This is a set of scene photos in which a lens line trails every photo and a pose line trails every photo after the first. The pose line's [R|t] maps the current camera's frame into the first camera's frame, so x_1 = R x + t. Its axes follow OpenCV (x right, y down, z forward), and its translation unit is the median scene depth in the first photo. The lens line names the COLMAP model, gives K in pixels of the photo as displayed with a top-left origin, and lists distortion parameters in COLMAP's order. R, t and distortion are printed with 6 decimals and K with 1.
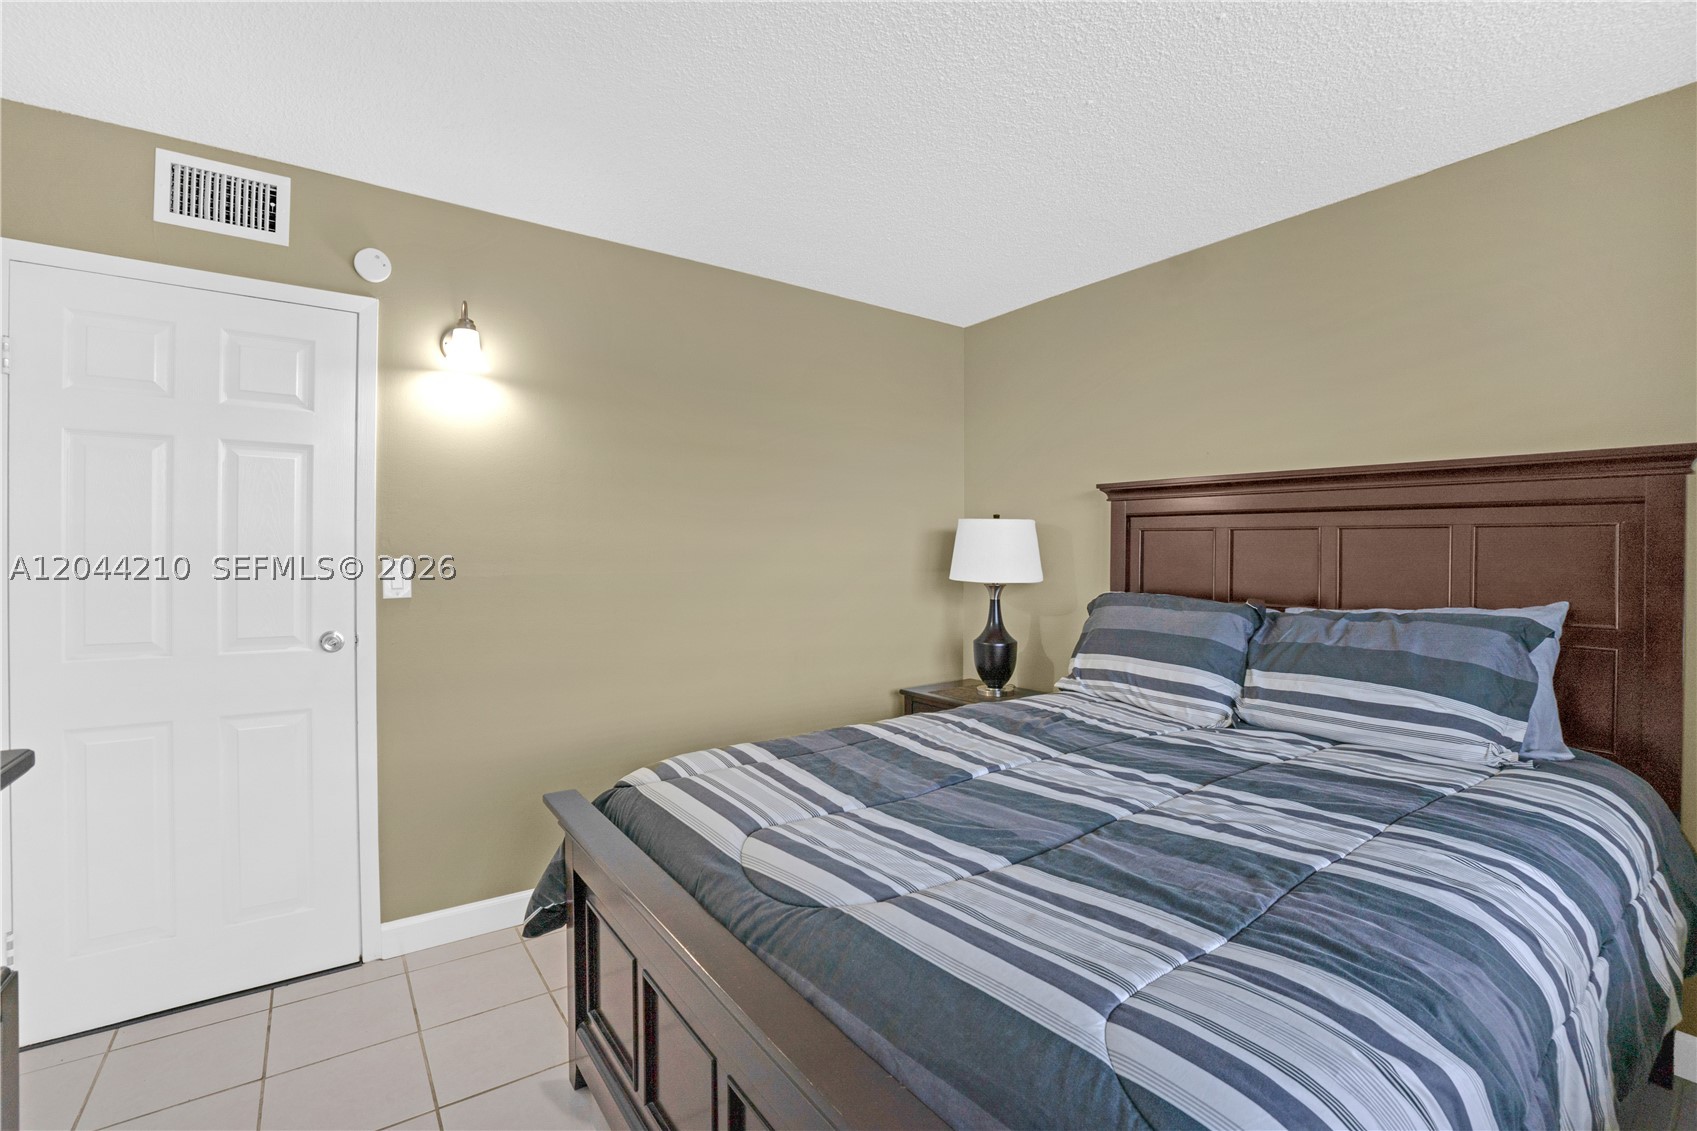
lens RADIAL K [[755.3, 0, 860.2], [0, 755.3, 562.5], [0, 0, 1]] dist [-0.059720, 0.014499]
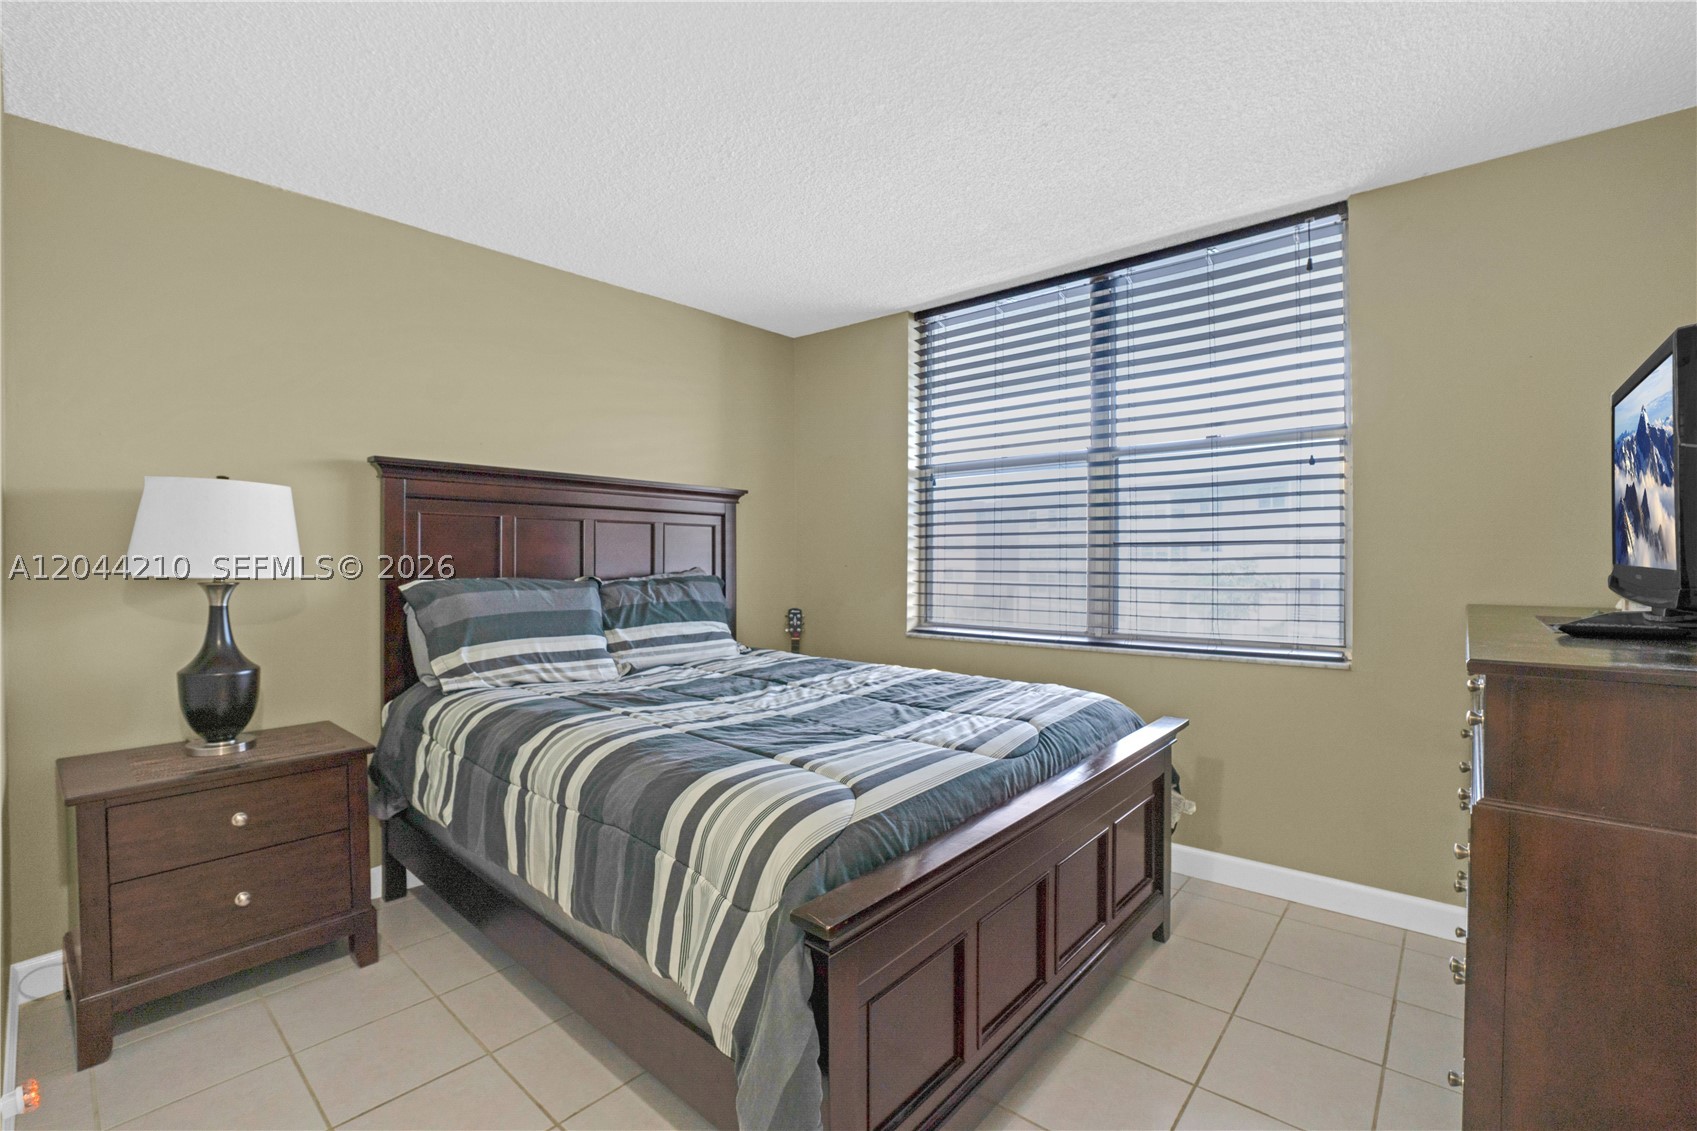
lens RADIAL K [[740.0, 0, 904.4], [0, 740.0, 501.7], [0, 0, 1]] dist [0.000206, 0.000317]
pose [[-0.215115, 0.063941, 0.974493, -0.623777], [0.021744, 0.997921, -0.060678, 0.010854], [-0.976347, 0.008136, -0.216058, 0.596651]]
